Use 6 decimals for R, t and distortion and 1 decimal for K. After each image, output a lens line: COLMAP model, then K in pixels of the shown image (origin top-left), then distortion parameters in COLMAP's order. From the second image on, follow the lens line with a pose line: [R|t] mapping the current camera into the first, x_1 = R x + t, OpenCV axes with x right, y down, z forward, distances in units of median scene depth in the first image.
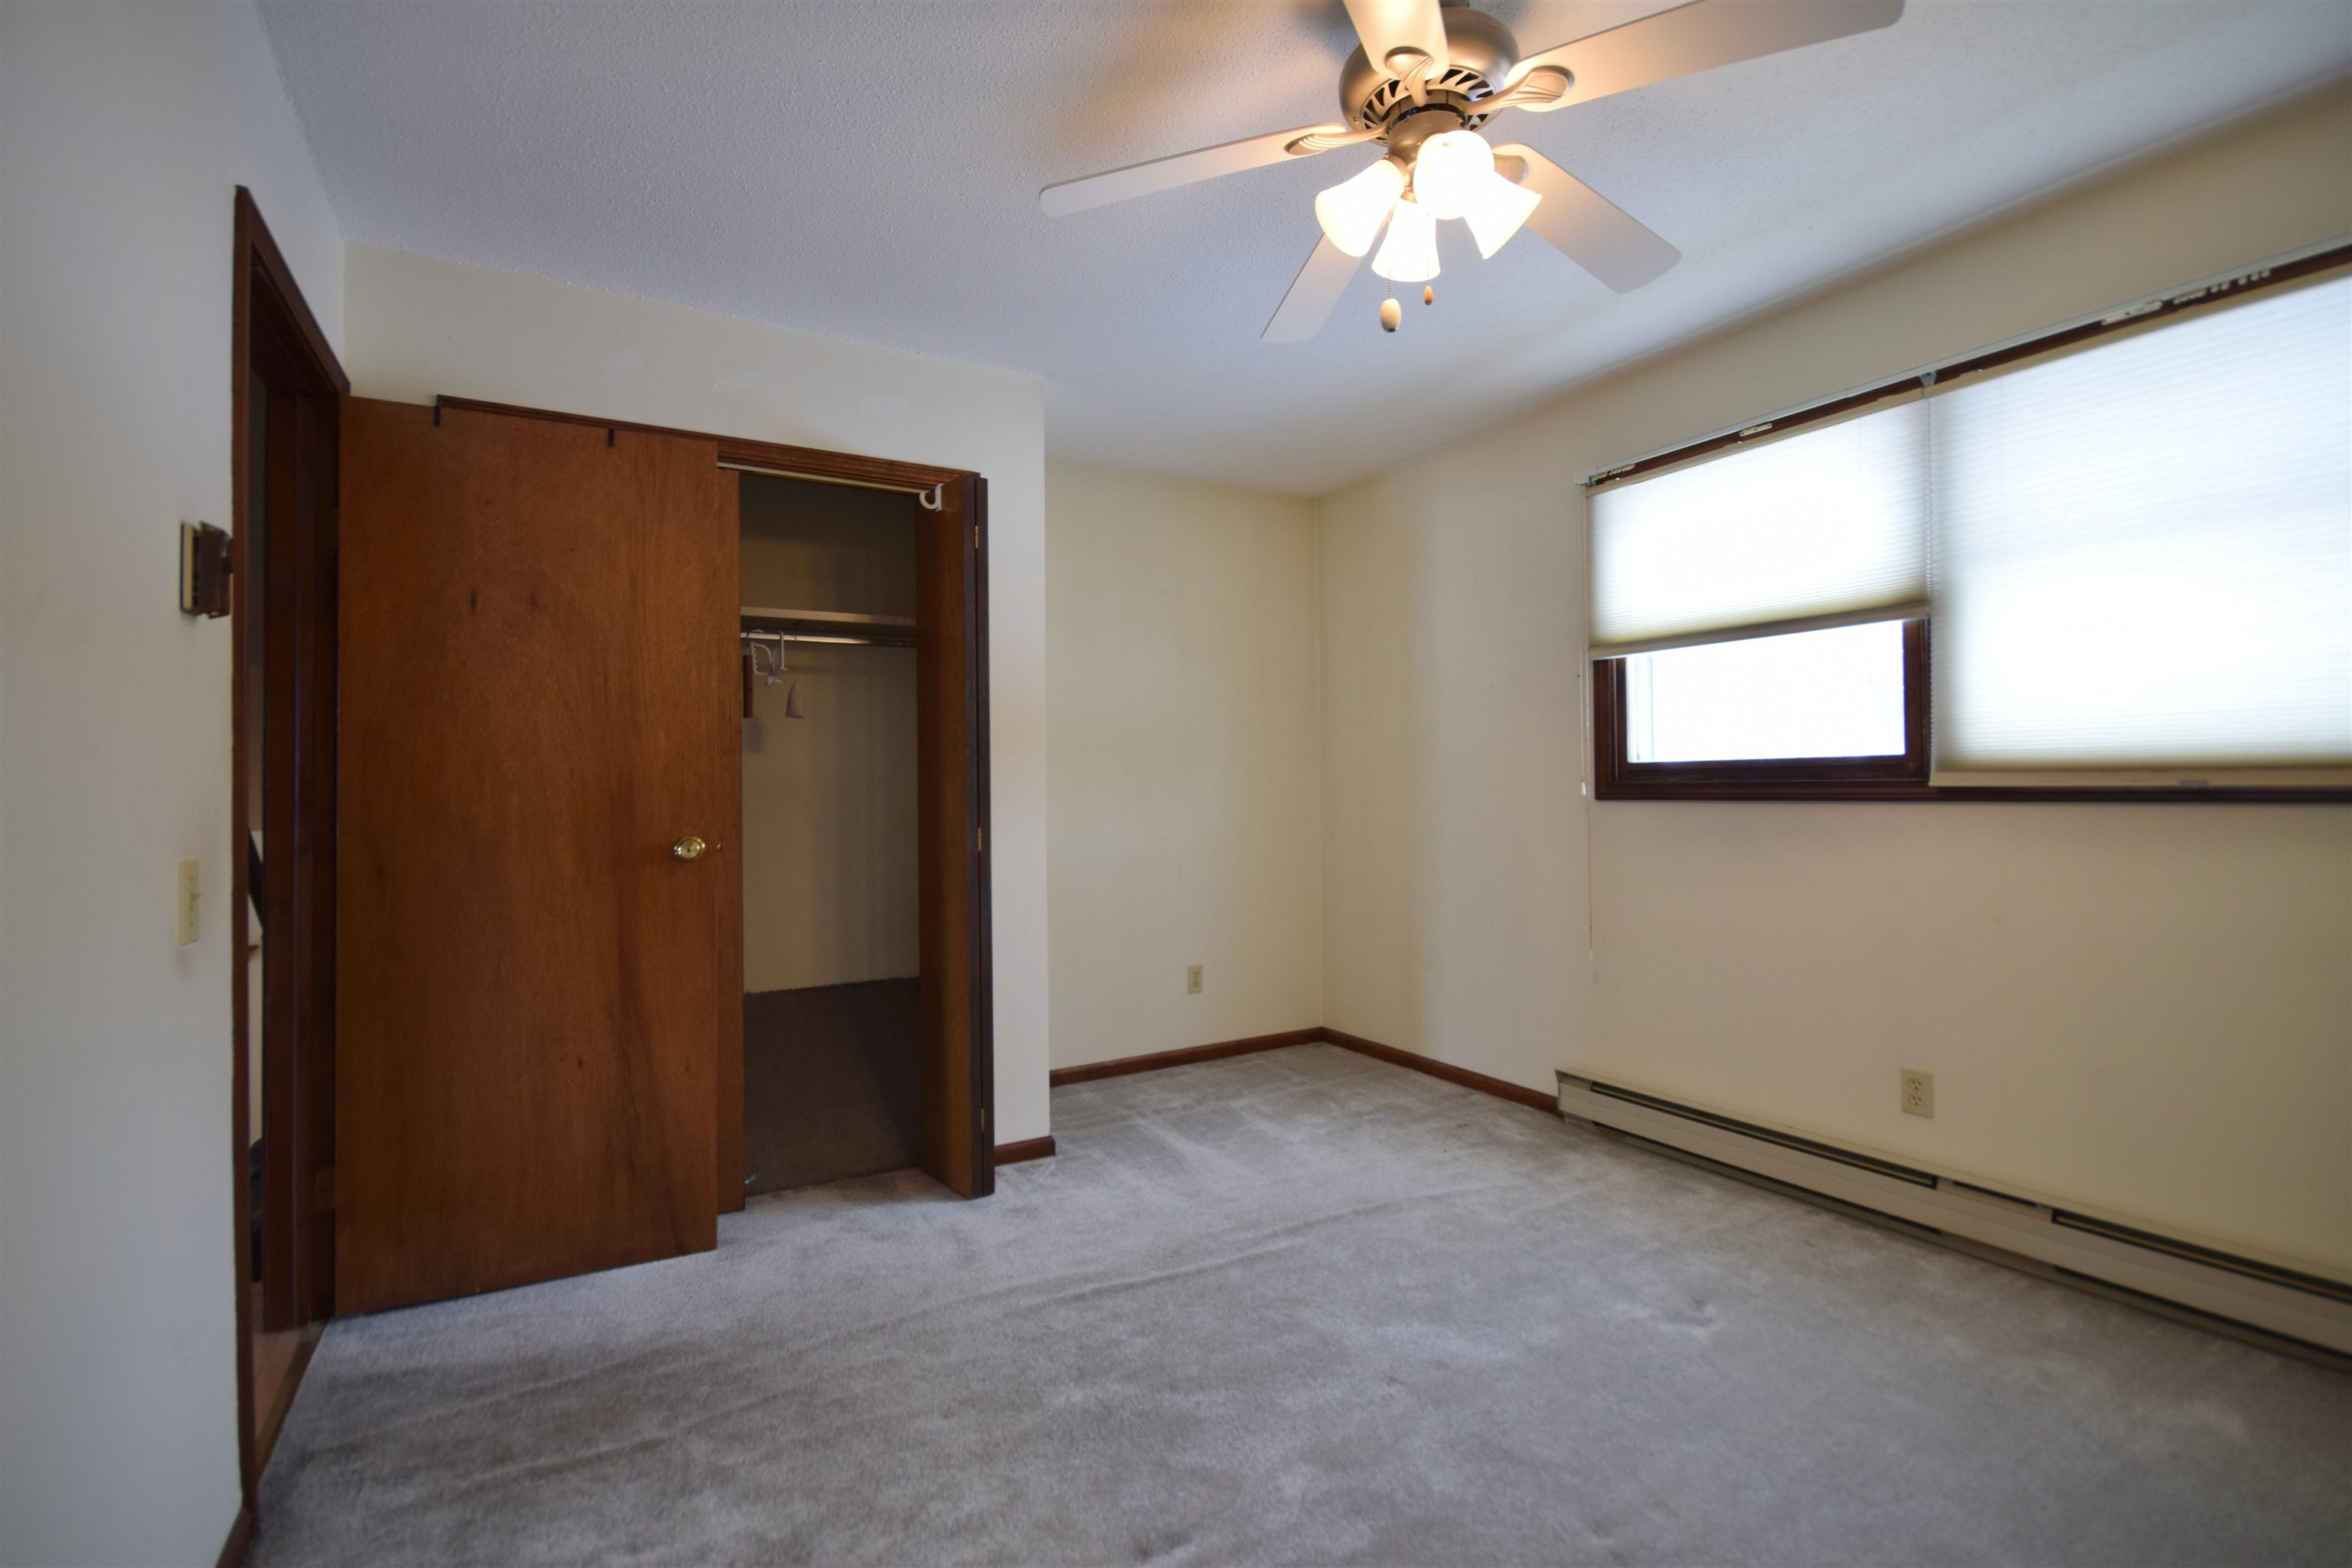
lens RADIAL K [[1026.6, 0, 1176.0], [0, 1026.6, 784.0], [0, 0, 1]] dist [-0.014064, -0.000186]
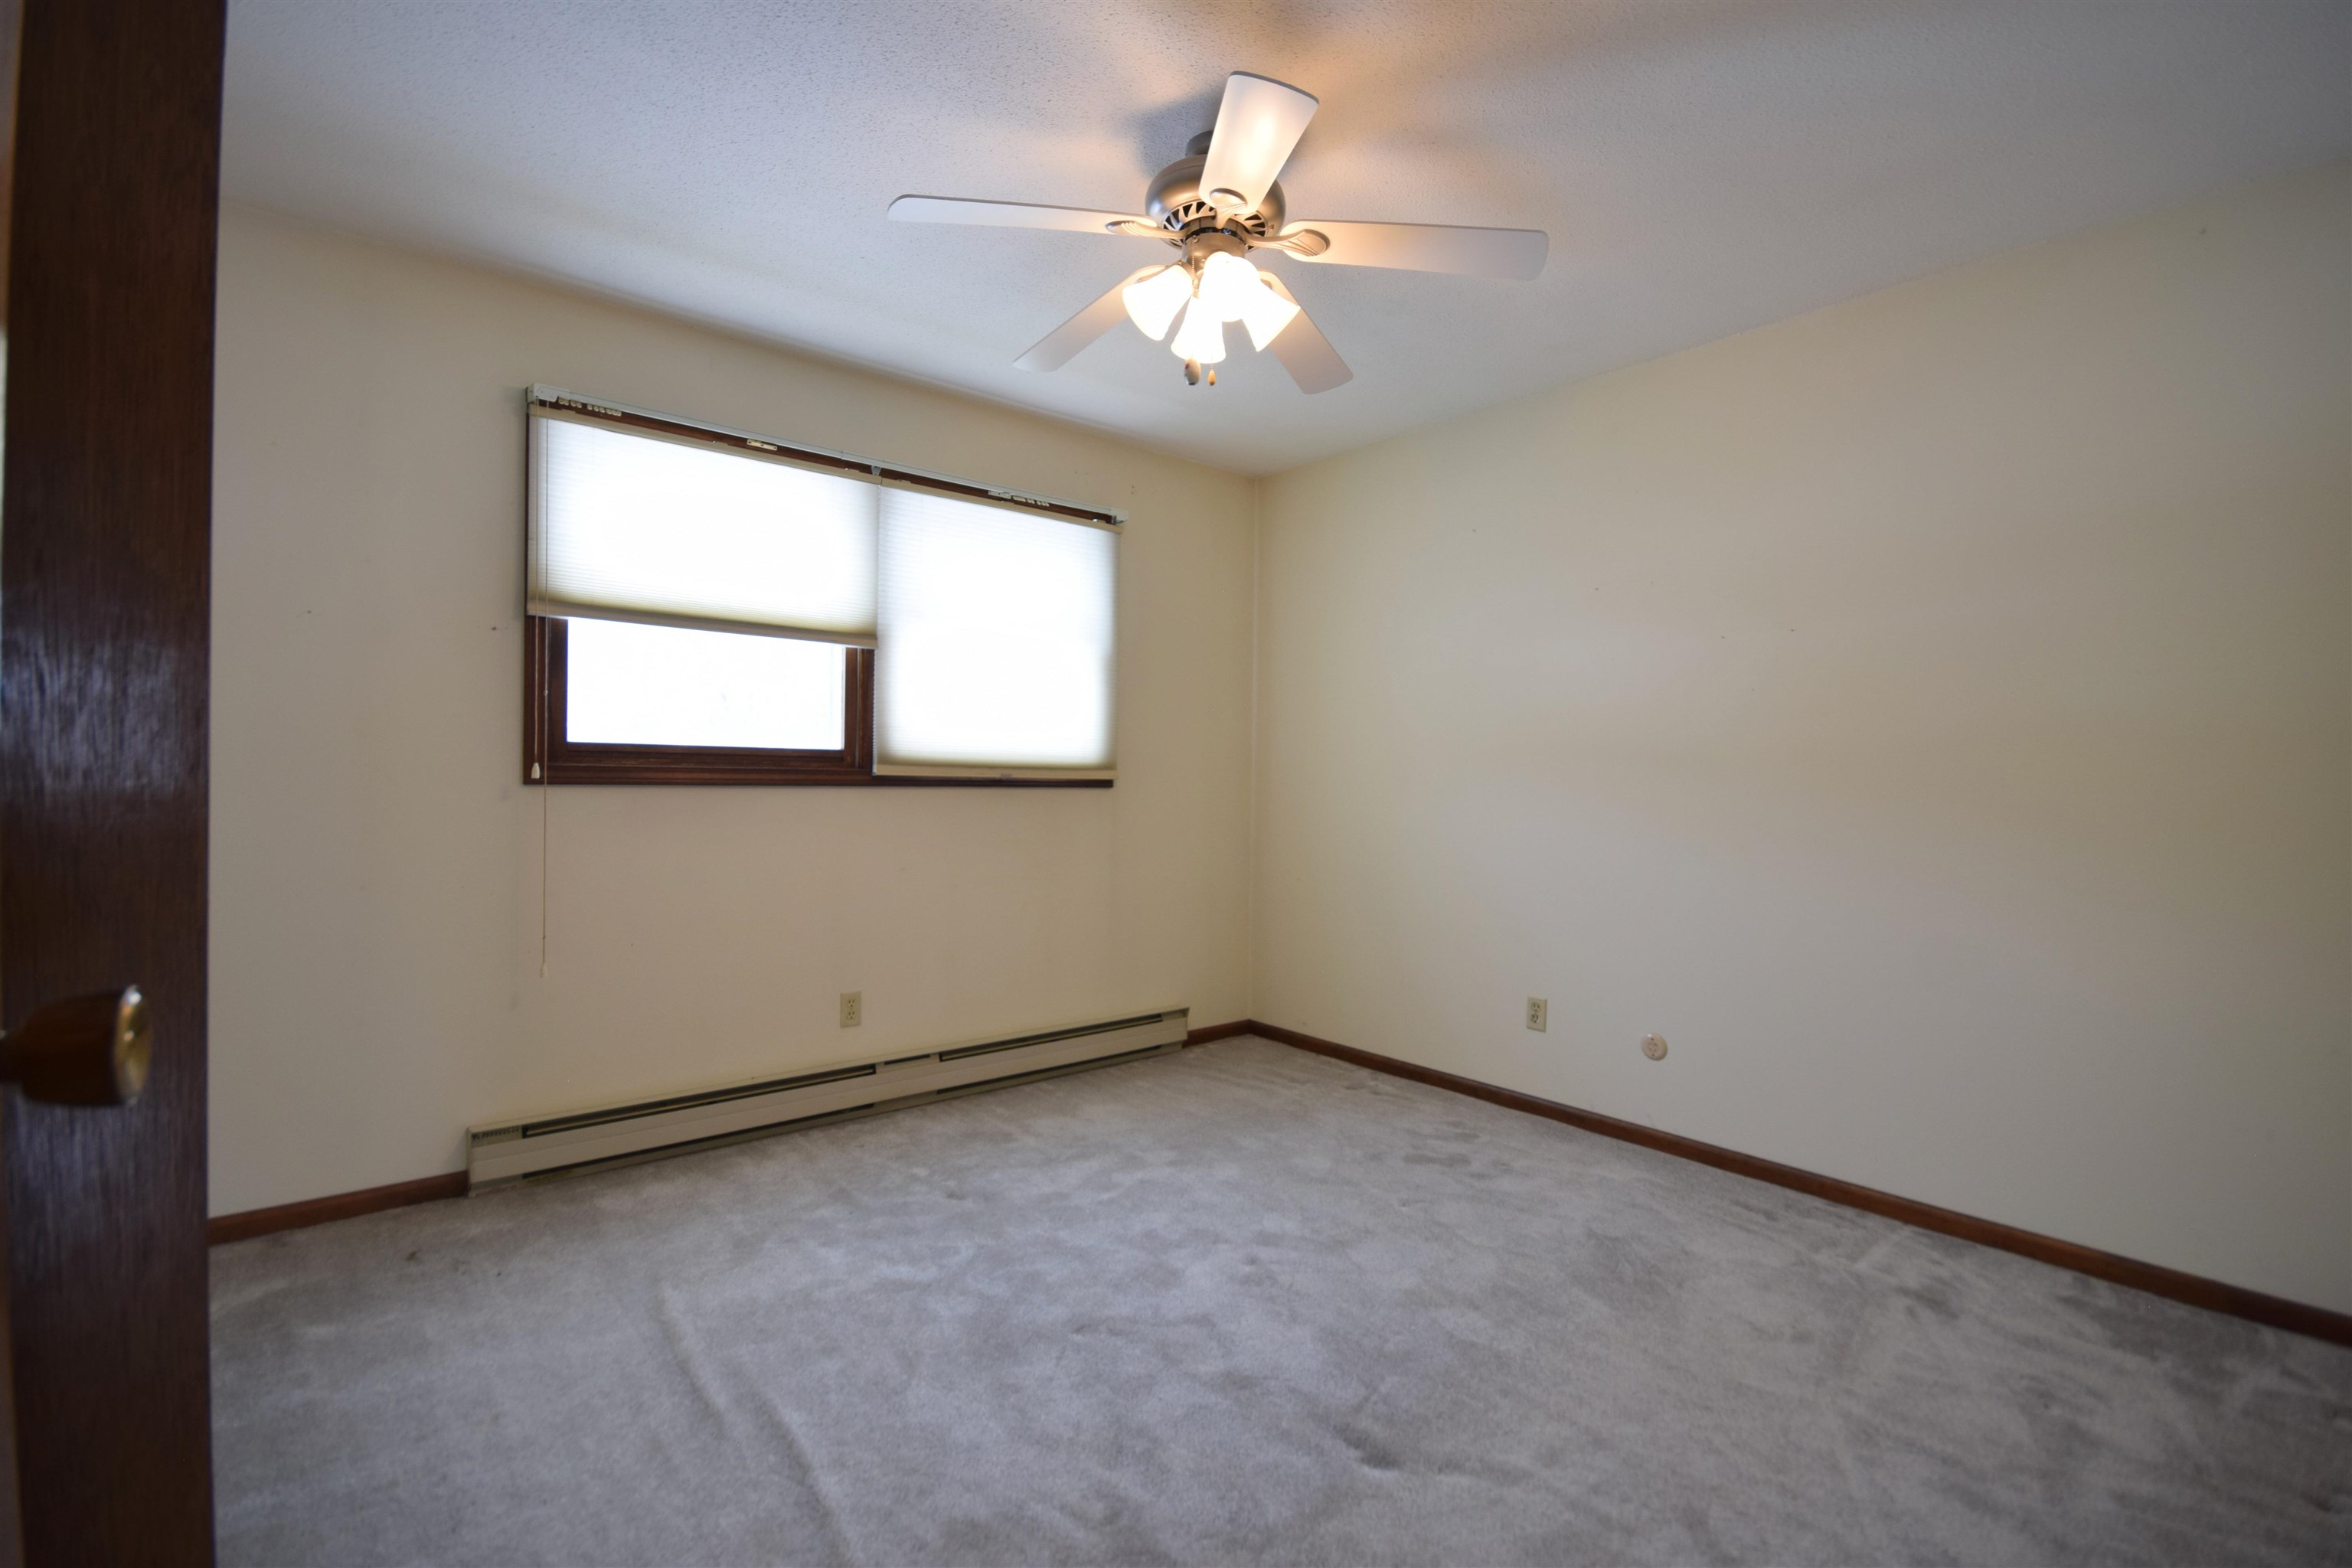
lens RADIAL K [[1026.6, 0, 1176.0], [0, 1026.6, 784.0], [0, 0, 1]] dist [-0.014064, -0.000186]
pose [[-0.174582, 0.004107, 0.984634, -0.622133], [-0.017111, 0.999828, -0.007204, 0.016111], [-0.984494, -0.018105, -0.174481, 0.798012]]
